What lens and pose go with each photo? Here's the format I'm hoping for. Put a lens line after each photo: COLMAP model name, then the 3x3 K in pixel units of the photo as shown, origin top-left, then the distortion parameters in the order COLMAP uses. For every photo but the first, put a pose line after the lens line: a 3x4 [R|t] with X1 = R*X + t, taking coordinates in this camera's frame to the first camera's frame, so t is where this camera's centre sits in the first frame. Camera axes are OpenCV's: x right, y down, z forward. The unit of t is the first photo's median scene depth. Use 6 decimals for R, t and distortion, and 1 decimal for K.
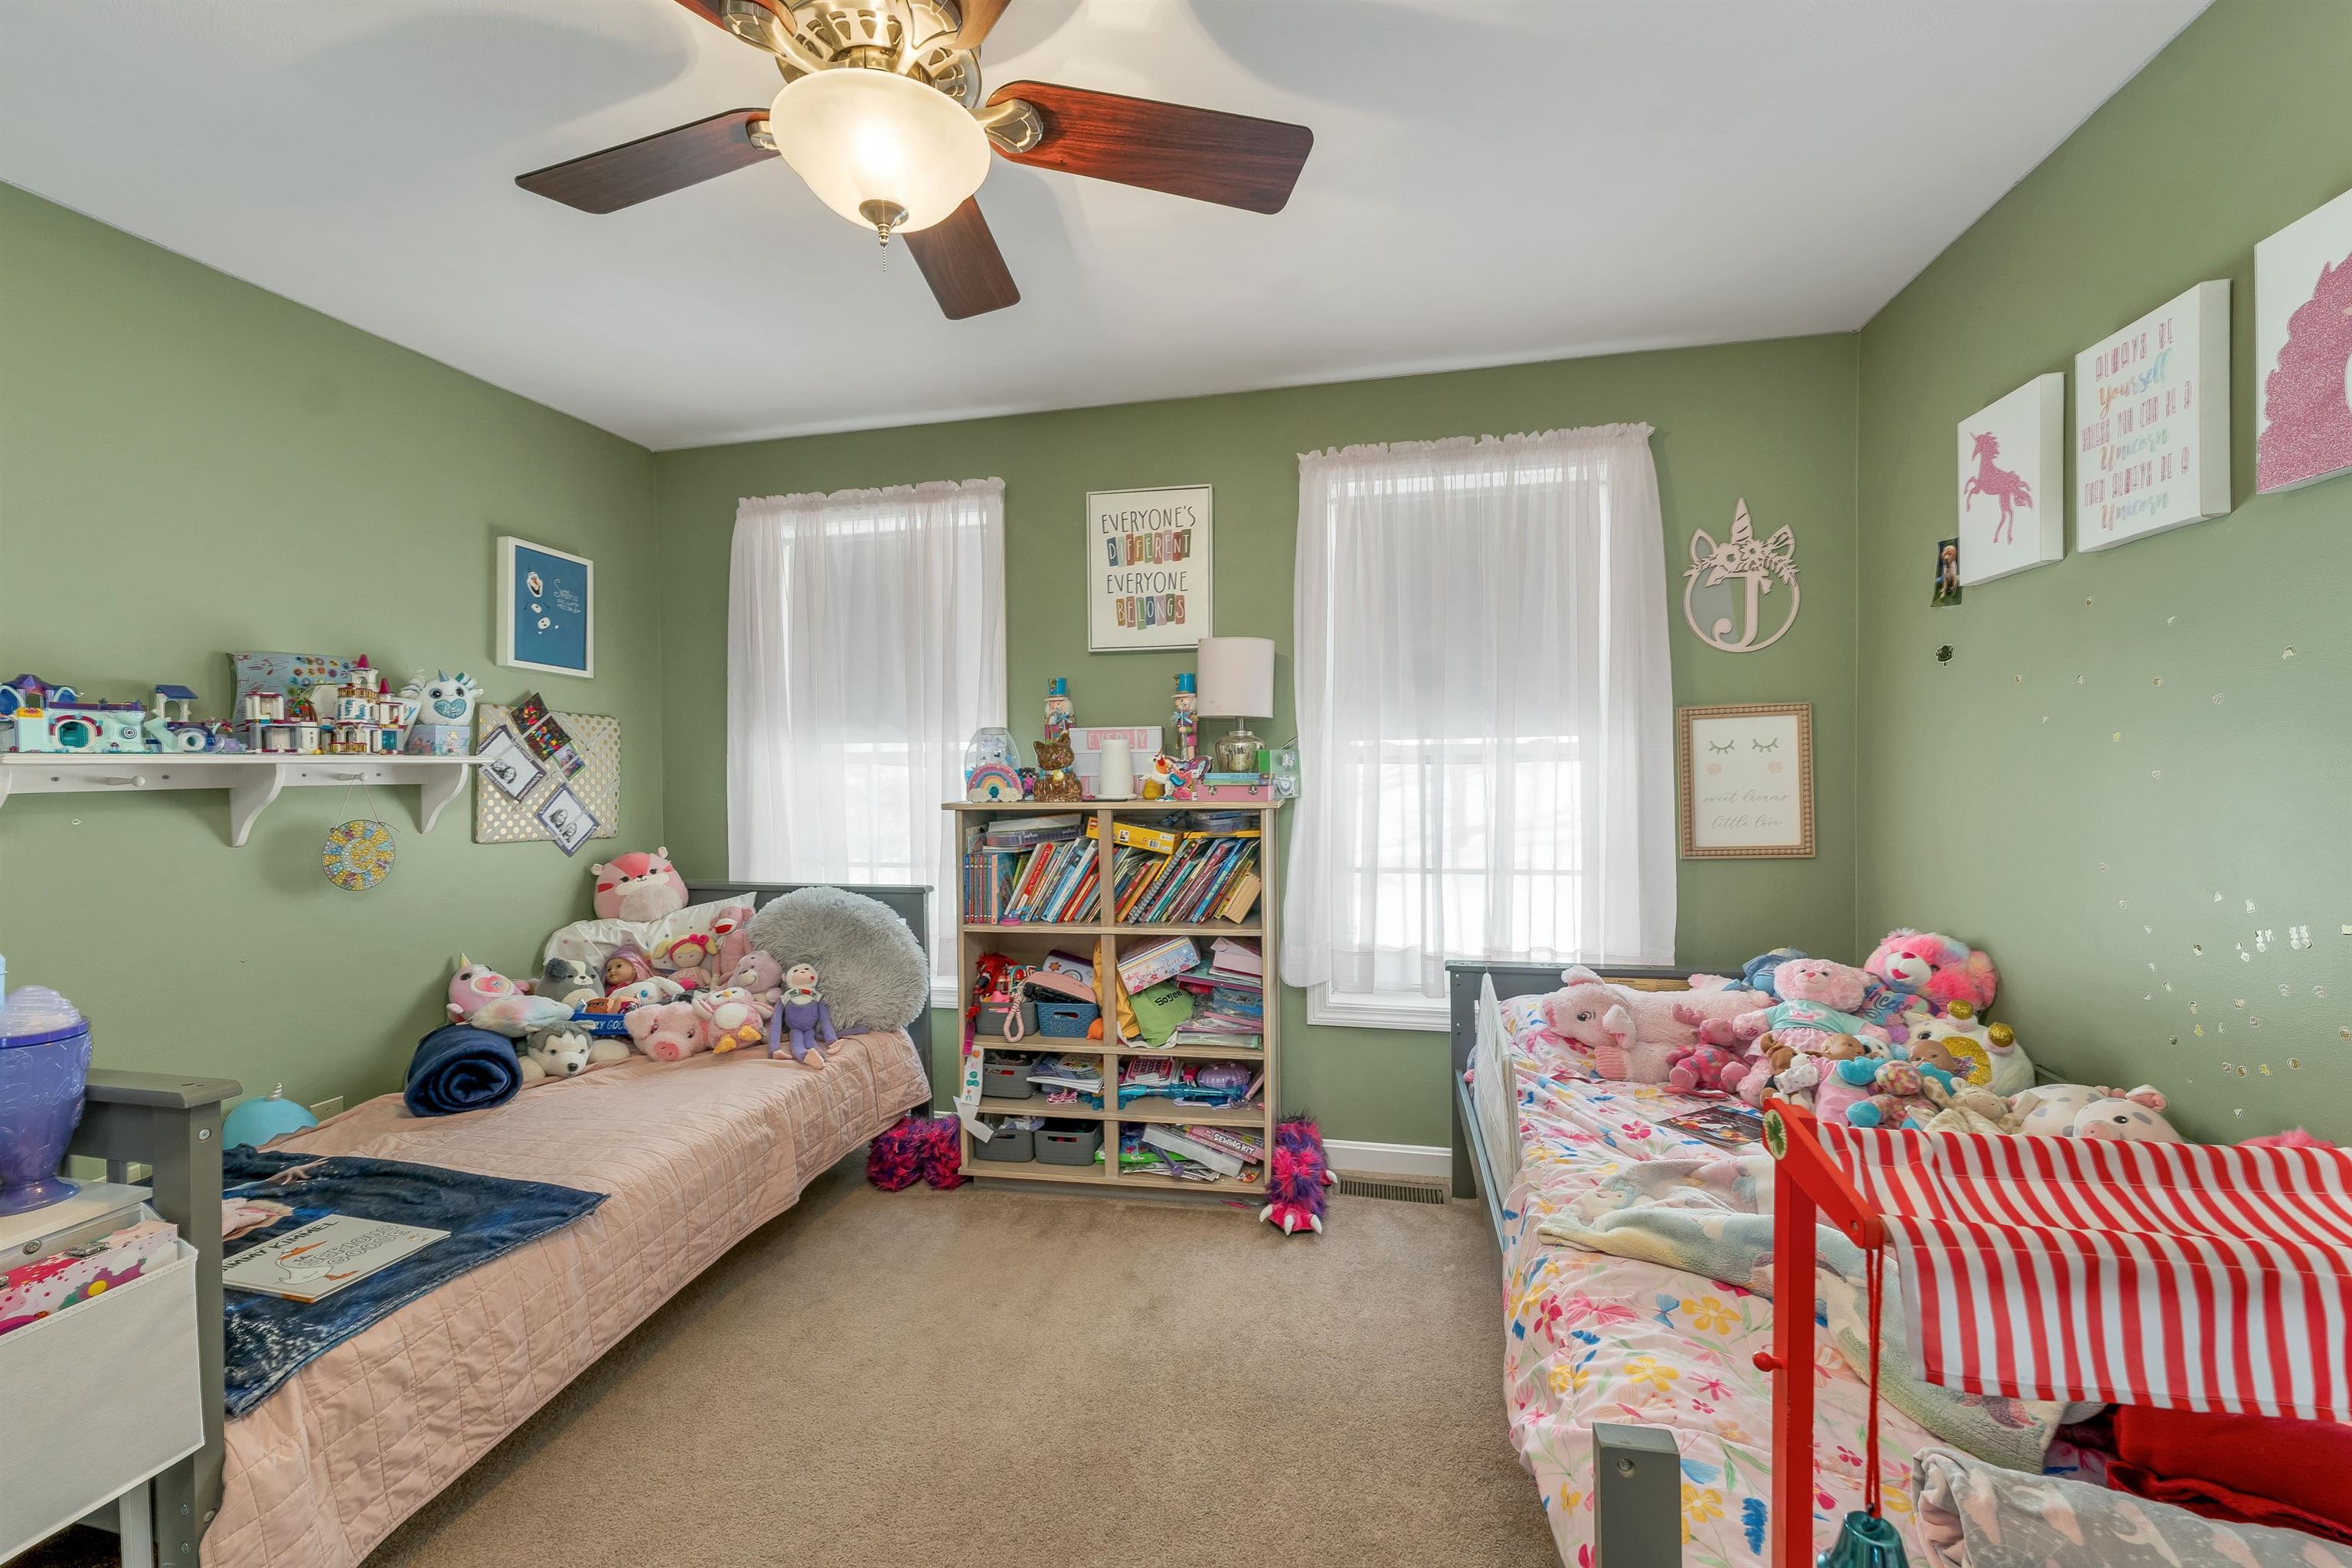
lens RADIAL K [[986.3, 0, 1171.9], [0, 986.3, 782.2], [0, 0, 1]] dist [-0.000984, 0.001097]
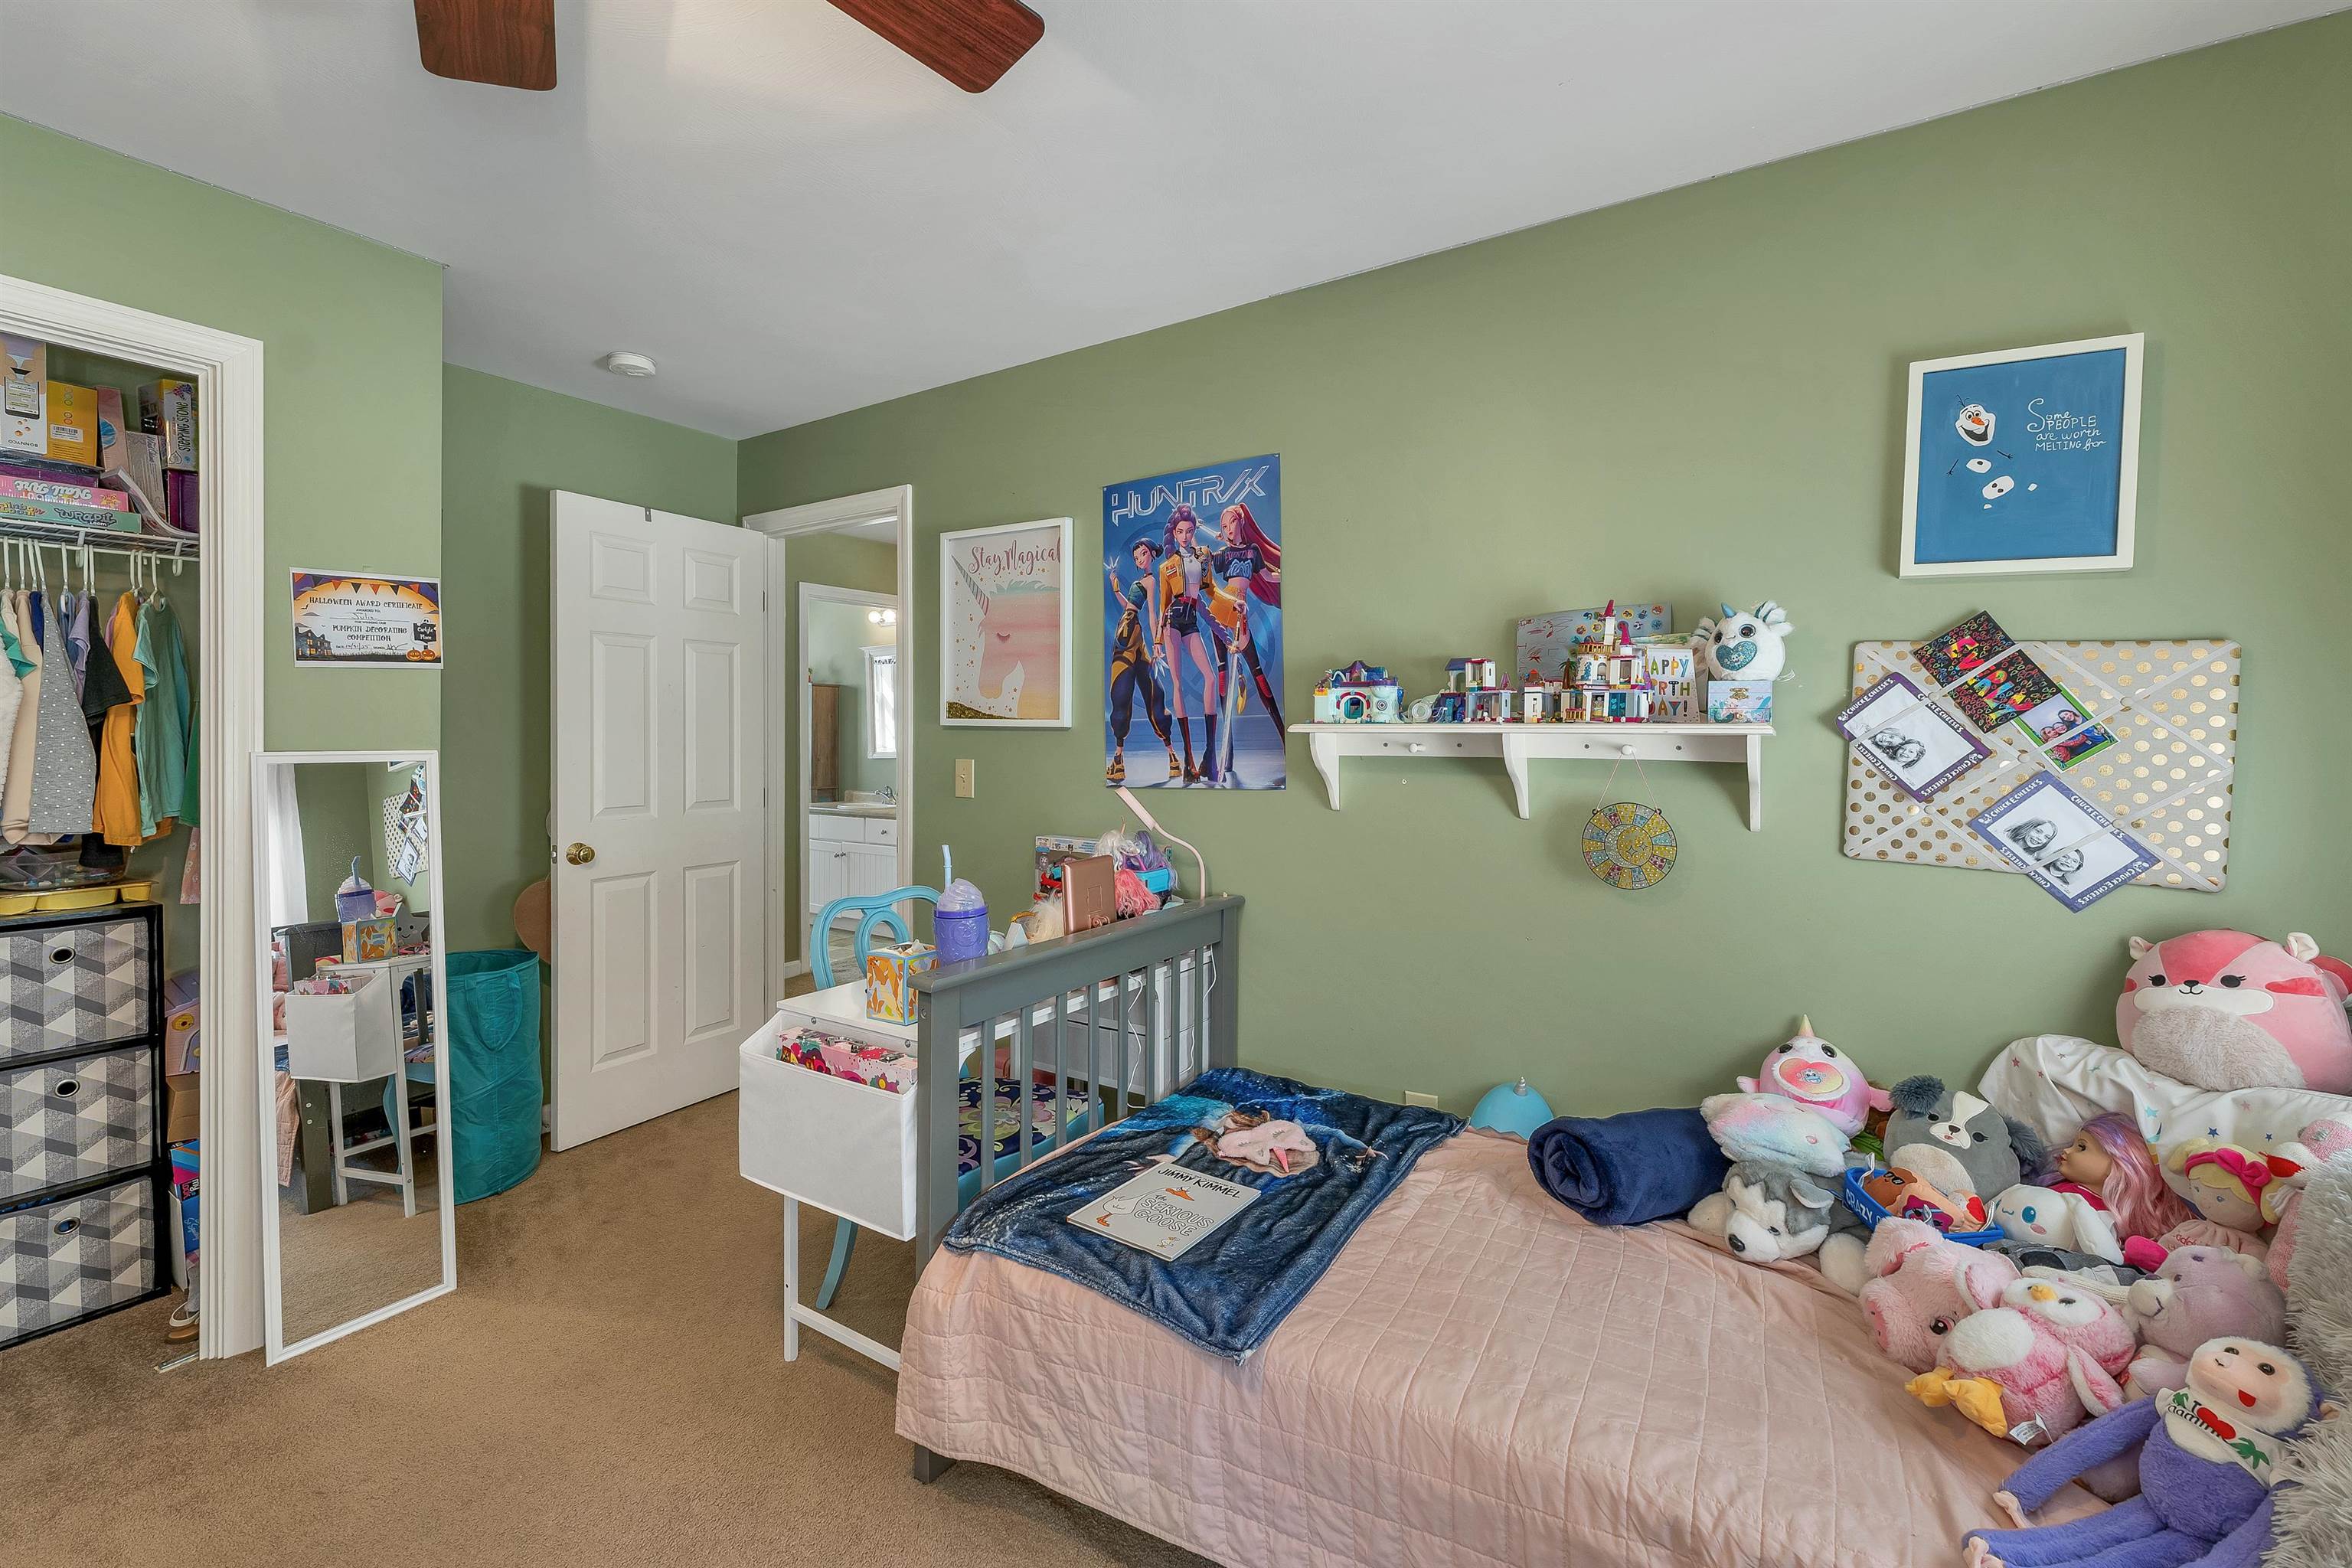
lens RADIAL K [[986.3, 0, 1113.4], [0, 986.3, 730.1], [0, 0, 1]] dist [-0.000984, 0.001097]
pose [[-0.356049, 0.006097, -0.934448, 0.074684], [-0.018115, 0.999746, 0.013425, -0.021147], [0.934292, 0.021707, -0.355848, 0.753607]]
